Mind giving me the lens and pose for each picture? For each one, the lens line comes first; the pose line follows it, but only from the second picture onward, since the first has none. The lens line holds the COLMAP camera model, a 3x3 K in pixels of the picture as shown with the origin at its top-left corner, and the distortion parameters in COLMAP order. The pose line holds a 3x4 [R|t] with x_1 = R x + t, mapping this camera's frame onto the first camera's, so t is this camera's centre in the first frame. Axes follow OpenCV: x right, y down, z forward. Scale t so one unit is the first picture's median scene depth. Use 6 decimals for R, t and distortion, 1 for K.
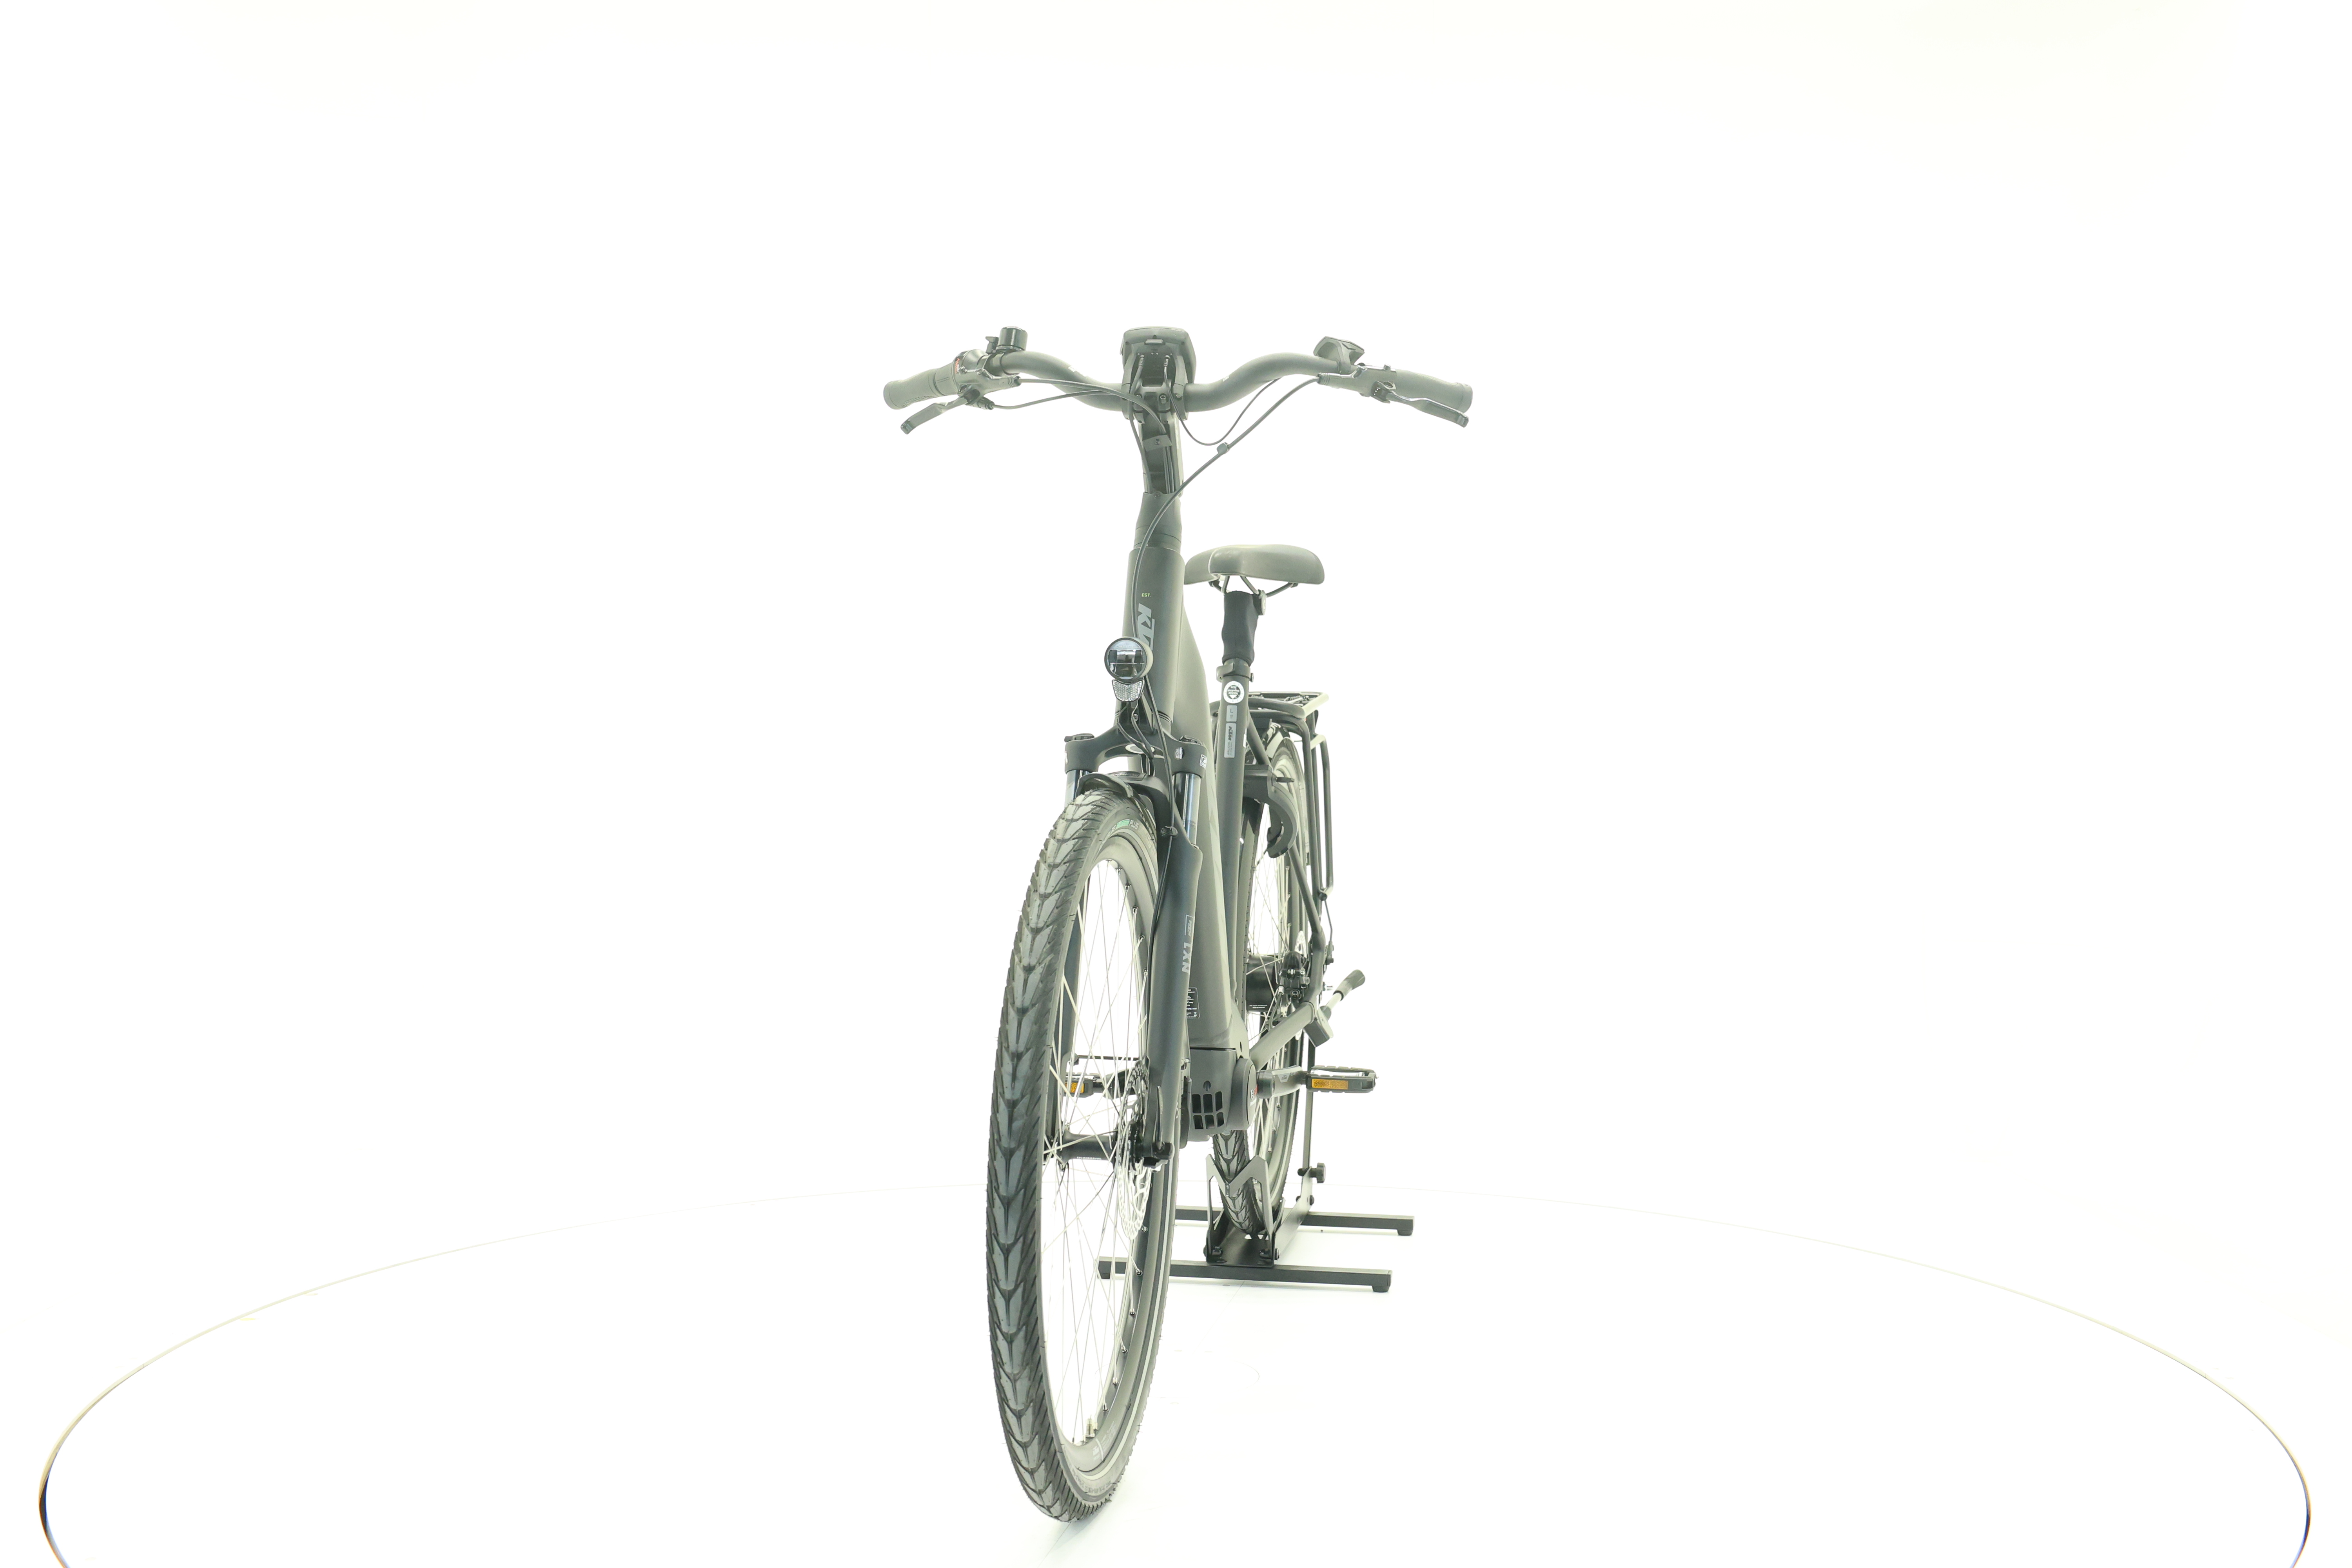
lens RADIAL K [[2446.1, 0, 1170.7], [0, 2446.1, 784.7], [0, 0, 1]] dist [-0.028343, 0.000000]
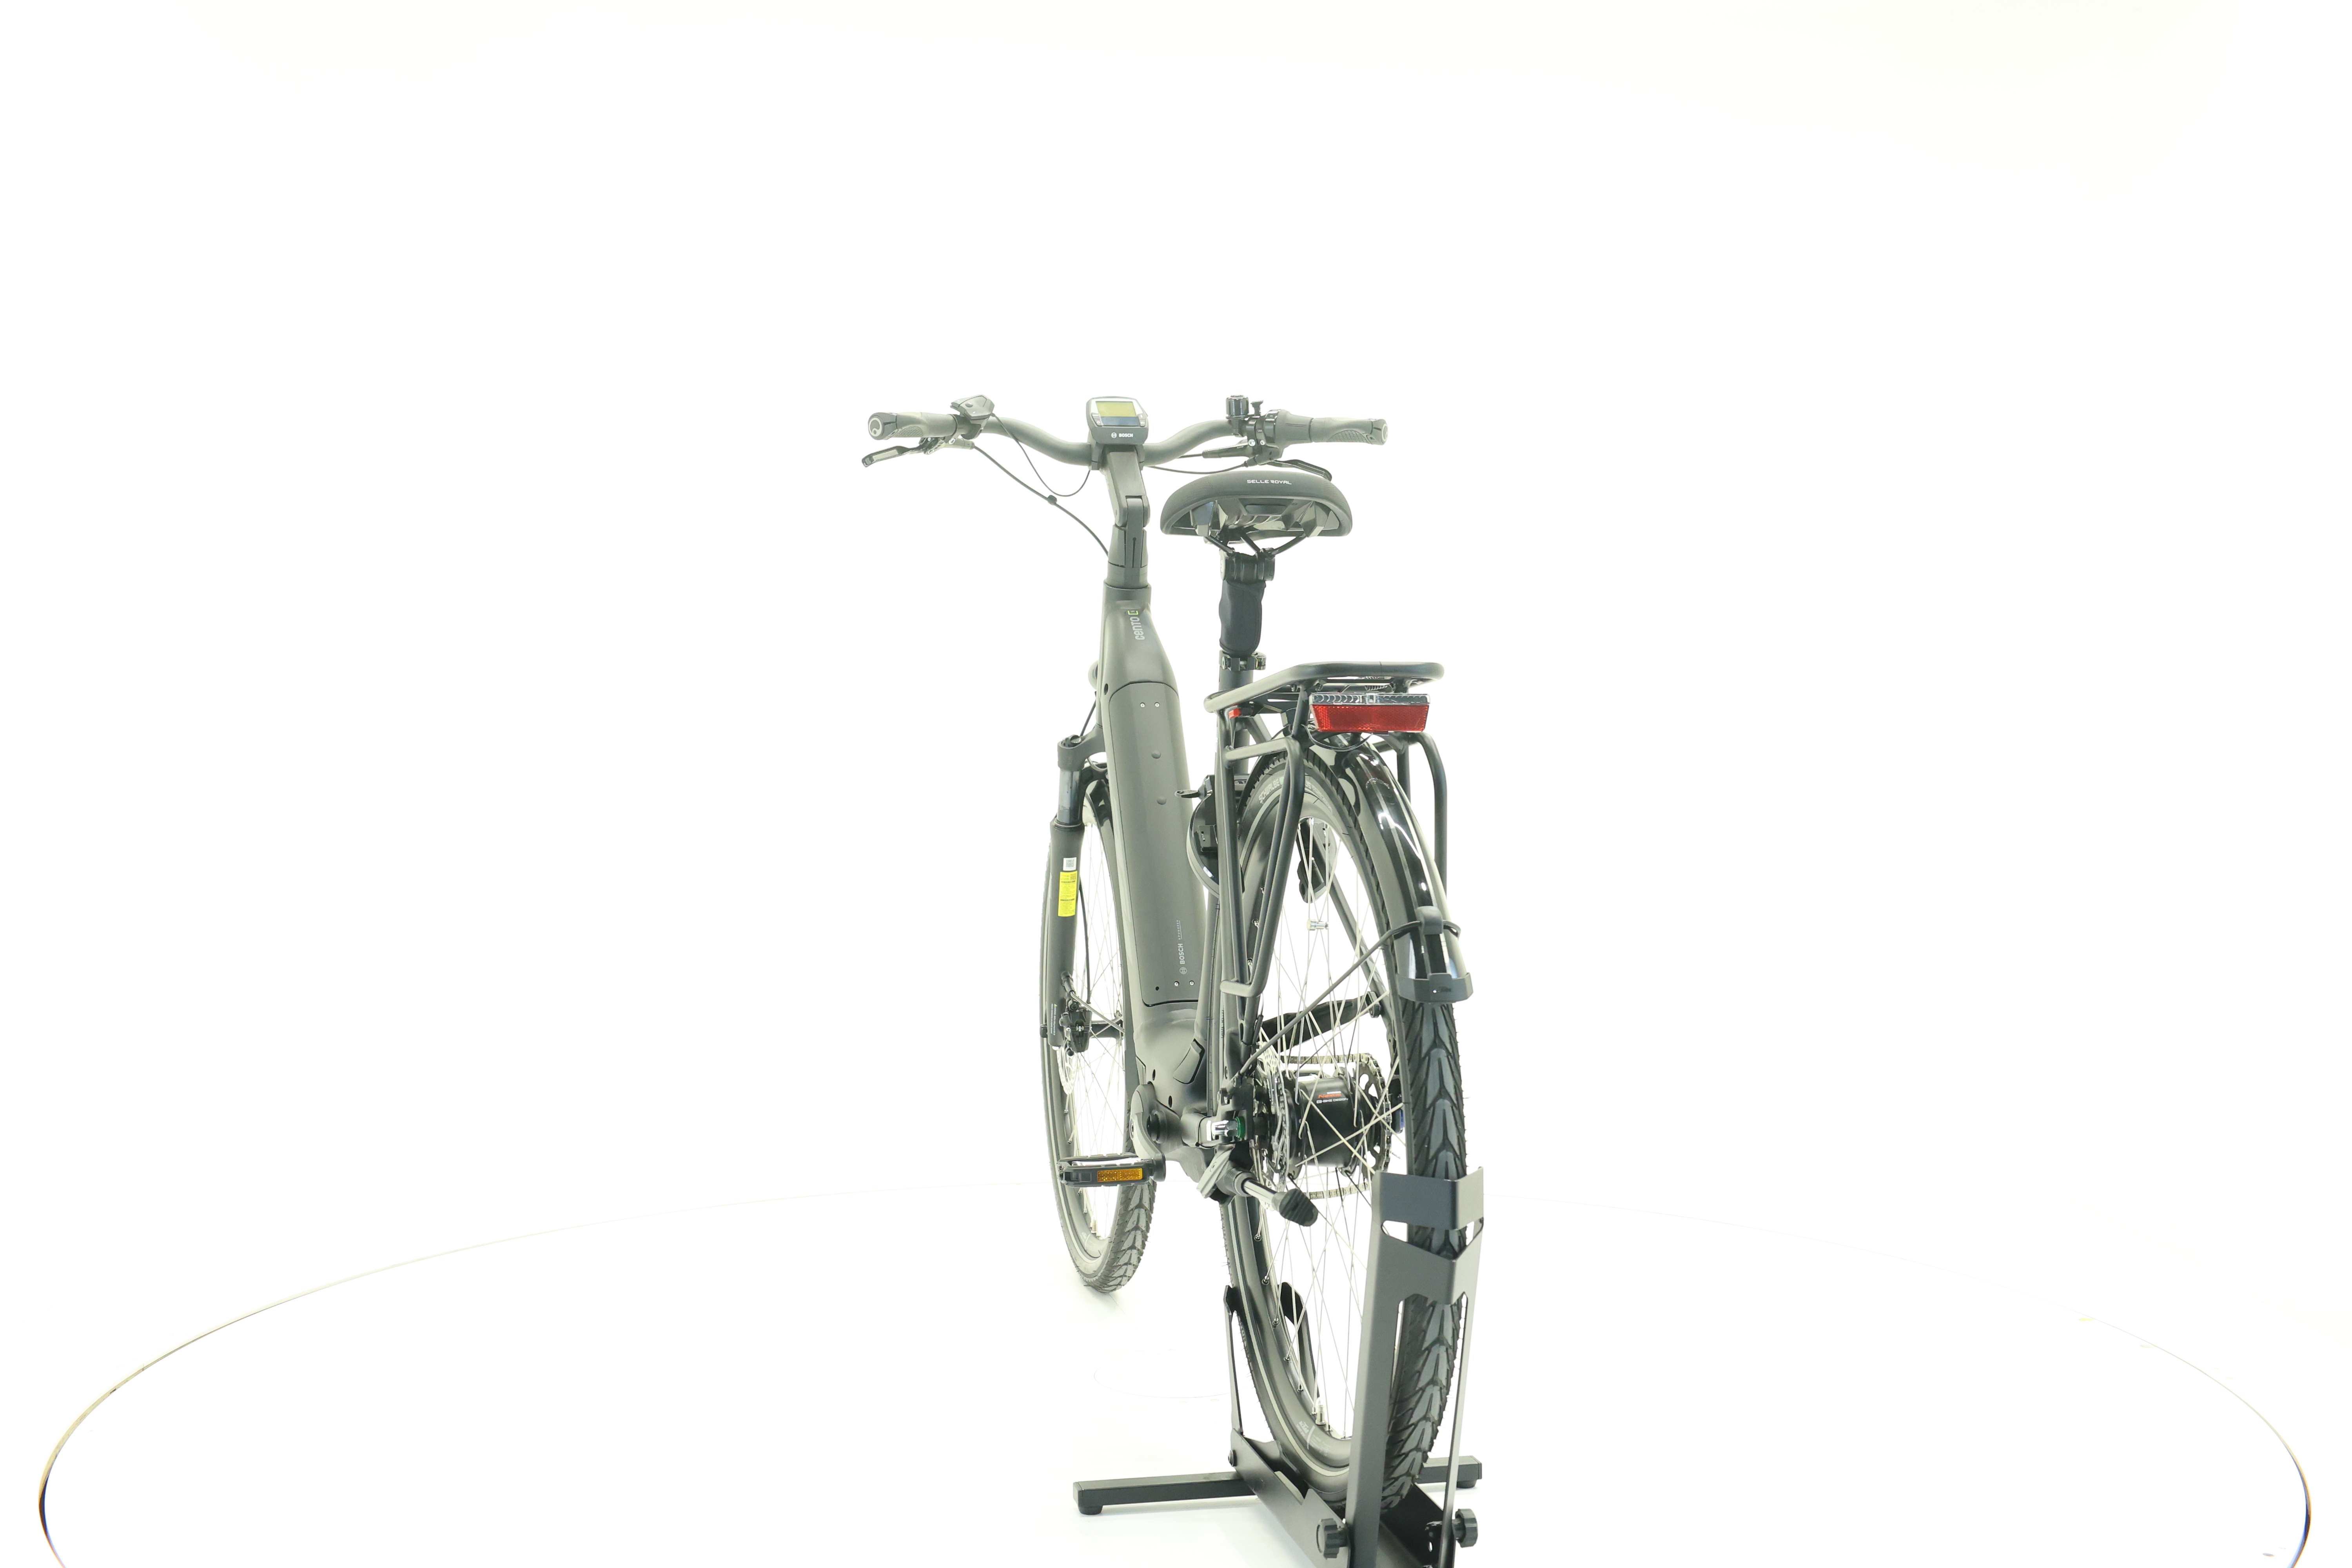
lens RADIAL K [[2446.1, 0, 1166.3], [0, 2446.1, 780.4], [0, 0, 1]] dist [-0.028343, 0.000000]
pose [[-0.918897, -0.001075, -0.394495, 0.438142], [-0.017324, 0.999142, 0.037630, -0.042950], [0.394116, 0.041412, -0.918127, 2.083537]]
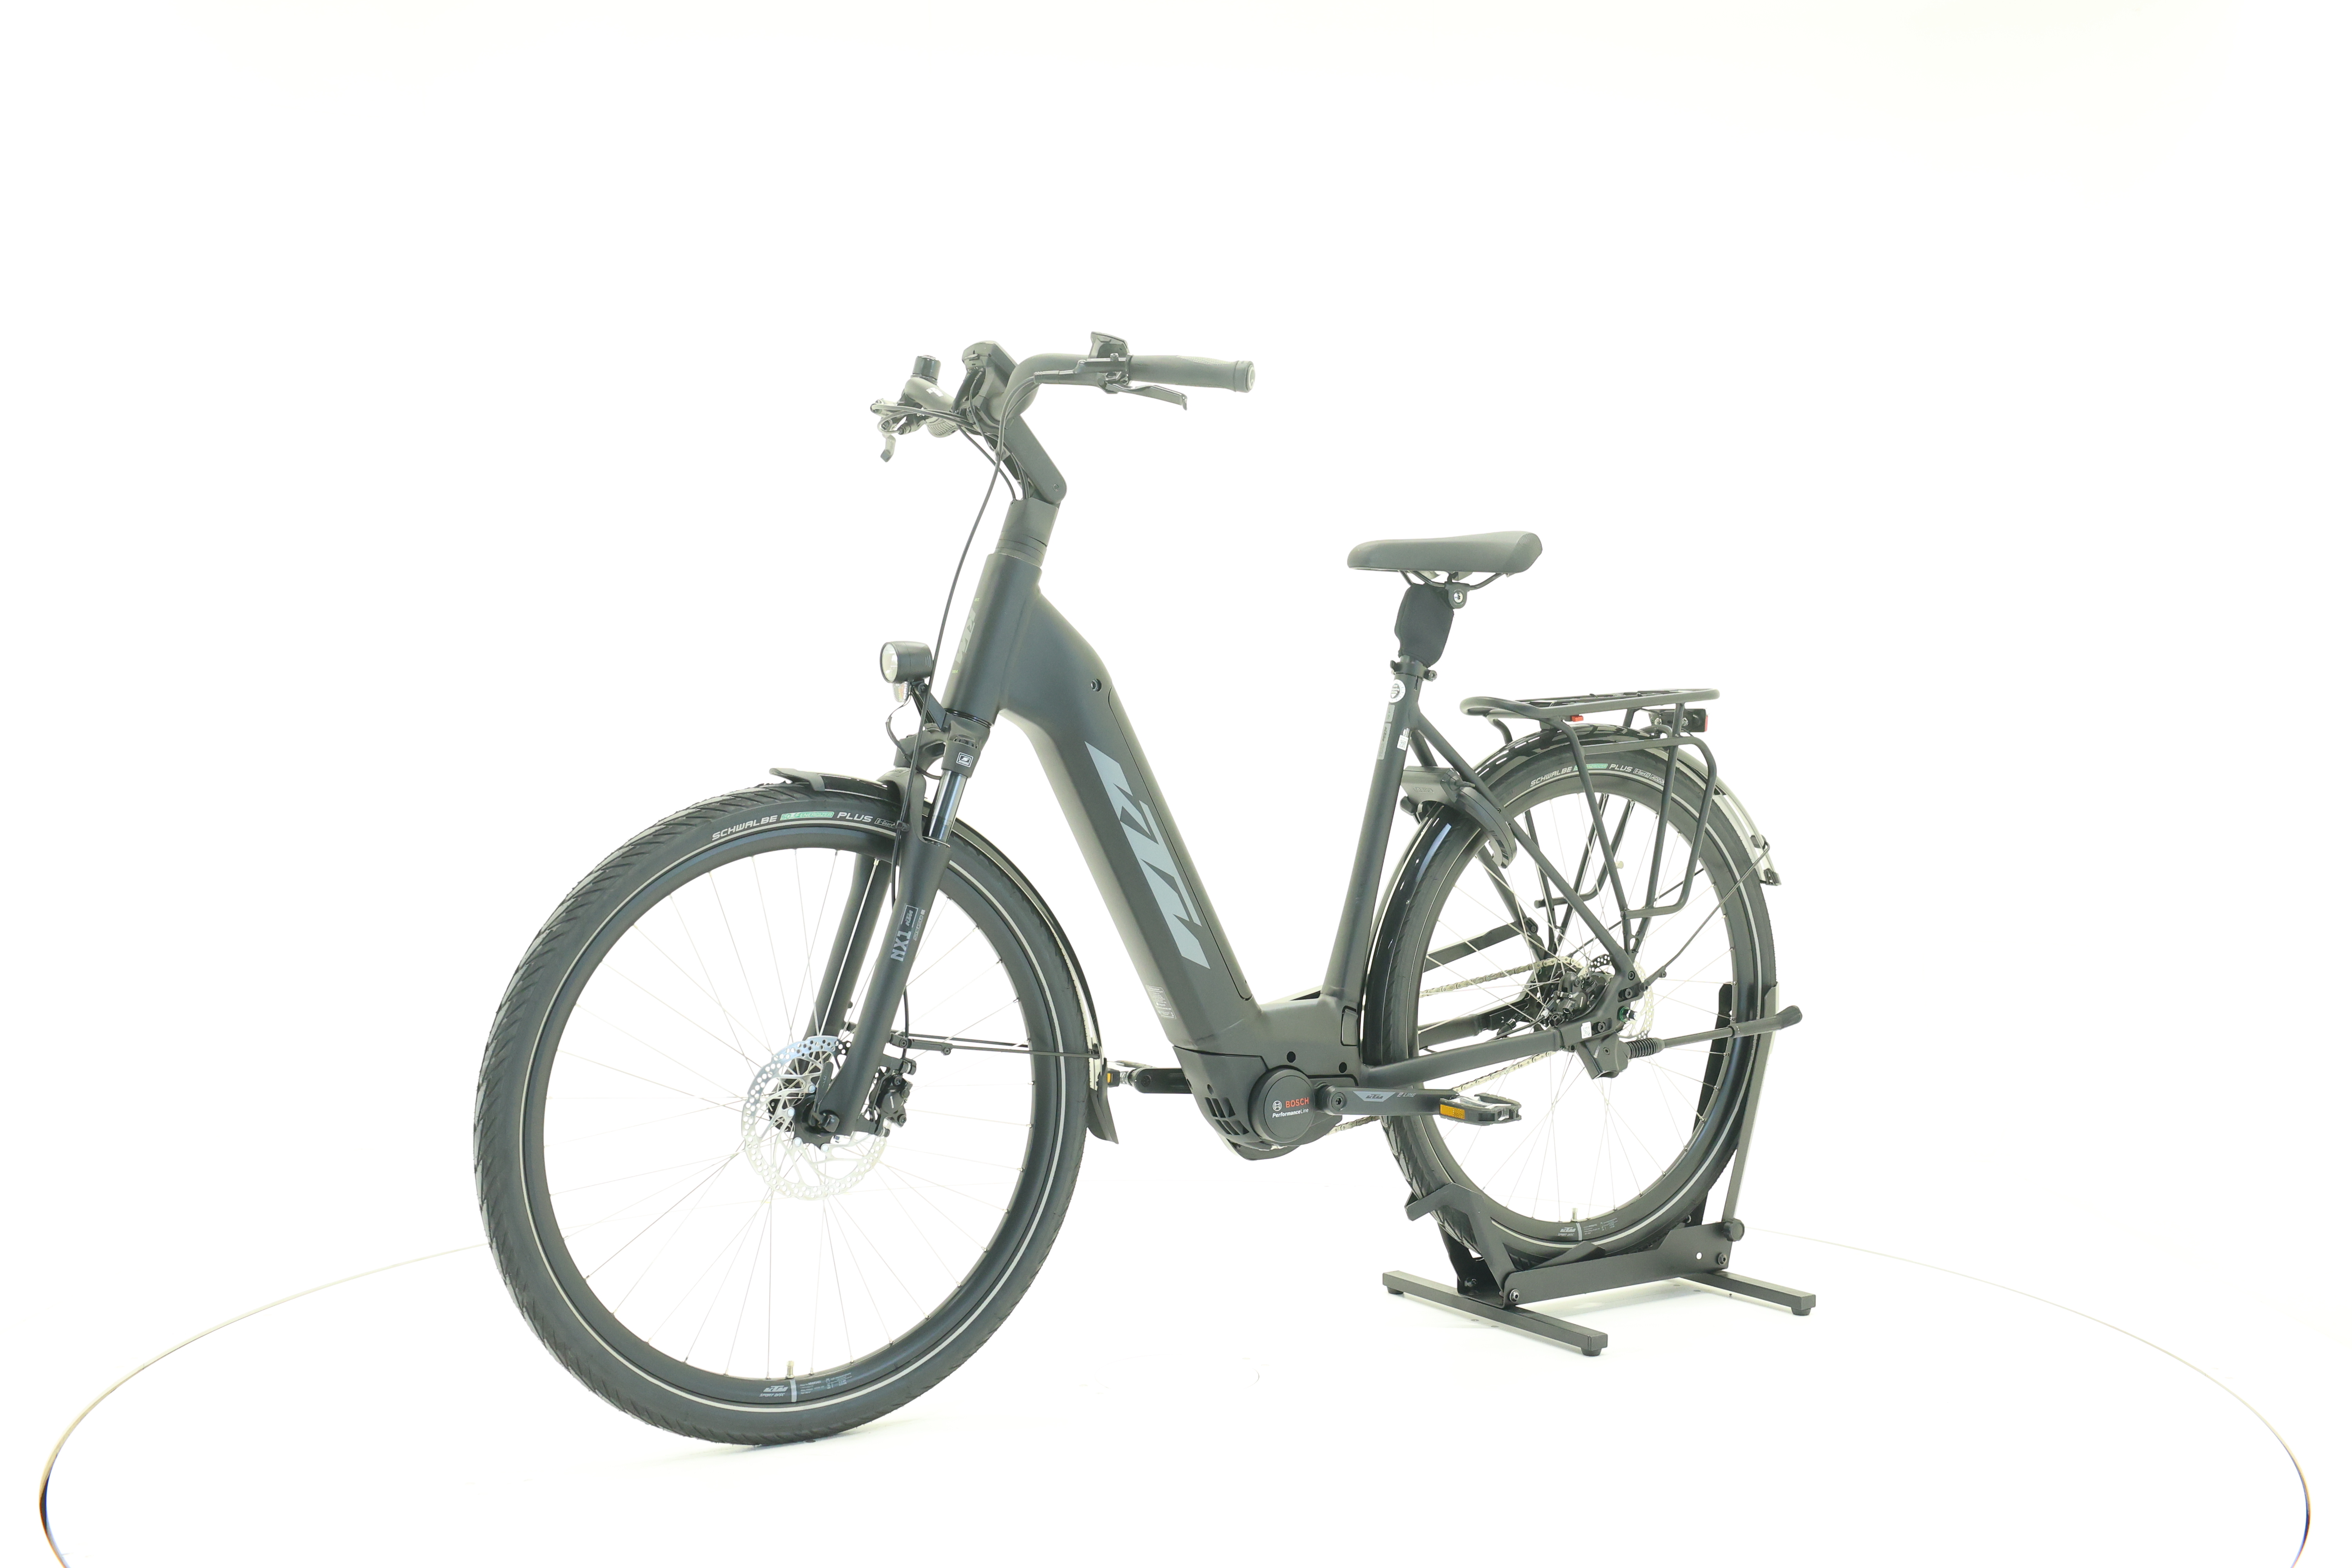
lens RADIAL K [[2446.1, 0, 1158.4], [0, 2446.1, 784.9], [0, 0, 1]] dist [-0.028343, 0.000000]
pose [[0.689324, 0.012870, -0.724339, 0.784737], [-0.016349, 0.999864, 0.002207, -0.002226], [0.724268, 0.010321, 0.689441, 0.331507]]
